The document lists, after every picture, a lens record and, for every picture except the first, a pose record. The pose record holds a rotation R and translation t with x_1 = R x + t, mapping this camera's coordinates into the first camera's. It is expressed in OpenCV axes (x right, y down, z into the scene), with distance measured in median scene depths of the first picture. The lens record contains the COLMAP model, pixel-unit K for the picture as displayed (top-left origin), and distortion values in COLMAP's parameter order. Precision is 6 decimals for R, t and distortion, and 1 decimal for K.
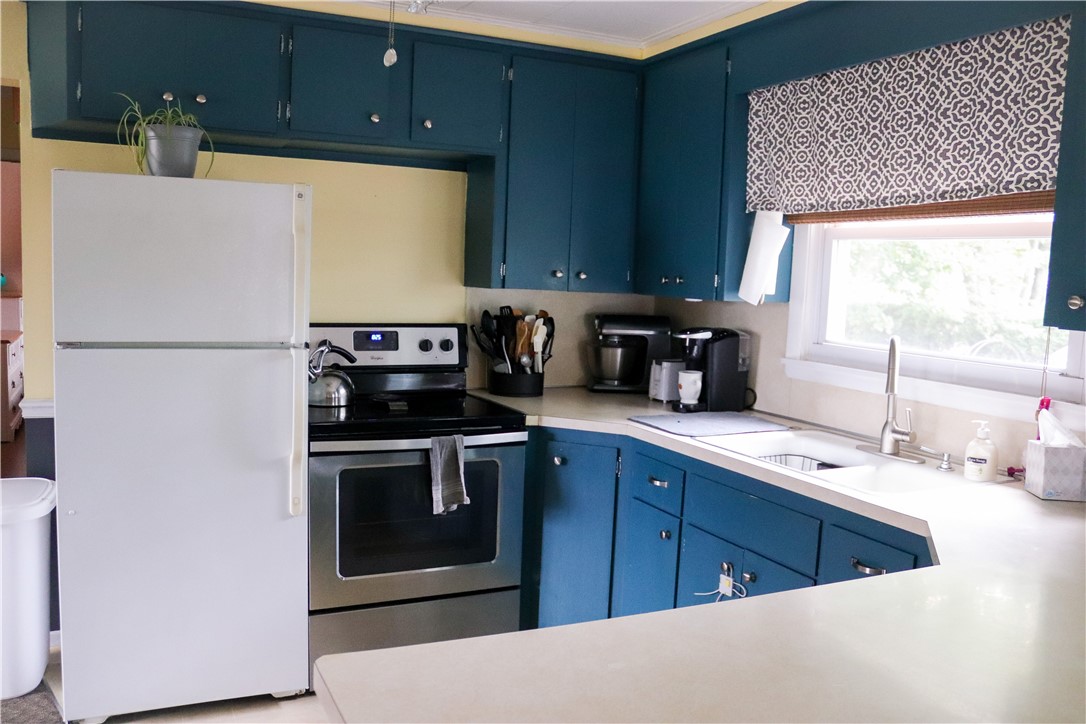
lens RADIAL K [[924.9, 0, 543.6], [0, 924.9, 378.8], [0, 0, 1]] dist [-0.037971, 0.003819]
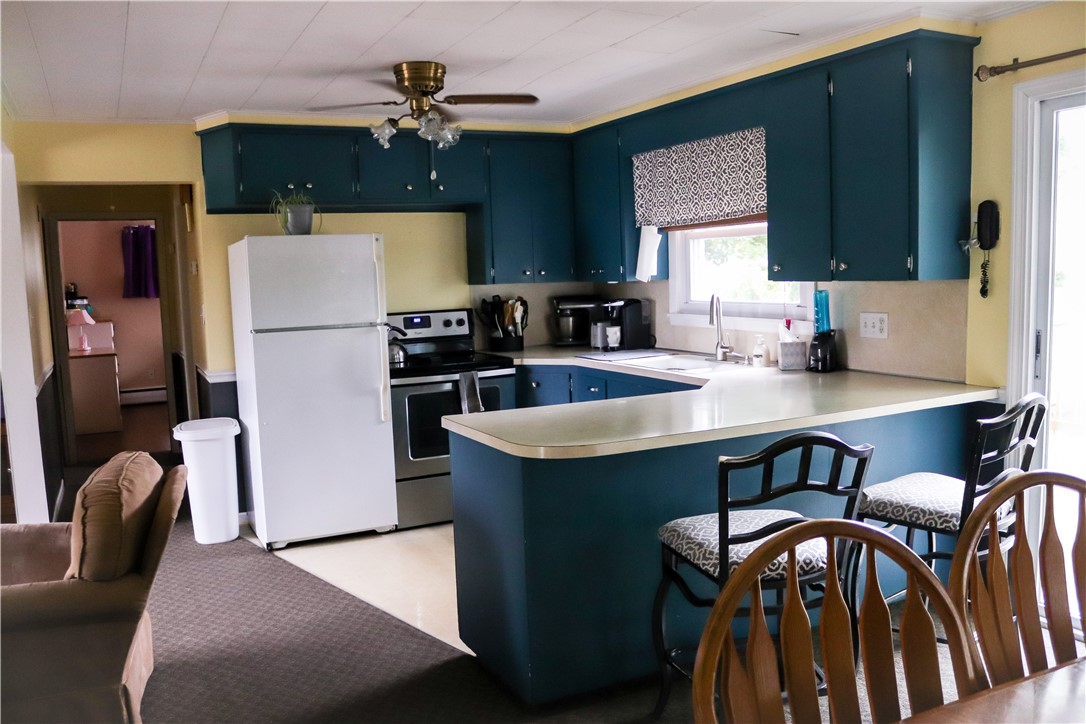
lens RADIAL K [[883.3, 0, 543.0], [0, 883.3, 362.0], [0, 0, 1]] dist [0.000012, -0.000430]
pose [[0.997069, -0.075481, 0.012527, 0.012751], [0.075609, 0.997087, -0.010047, 0.060884], [-0.011732, 0.010965, 0.999871, -0.549826]]
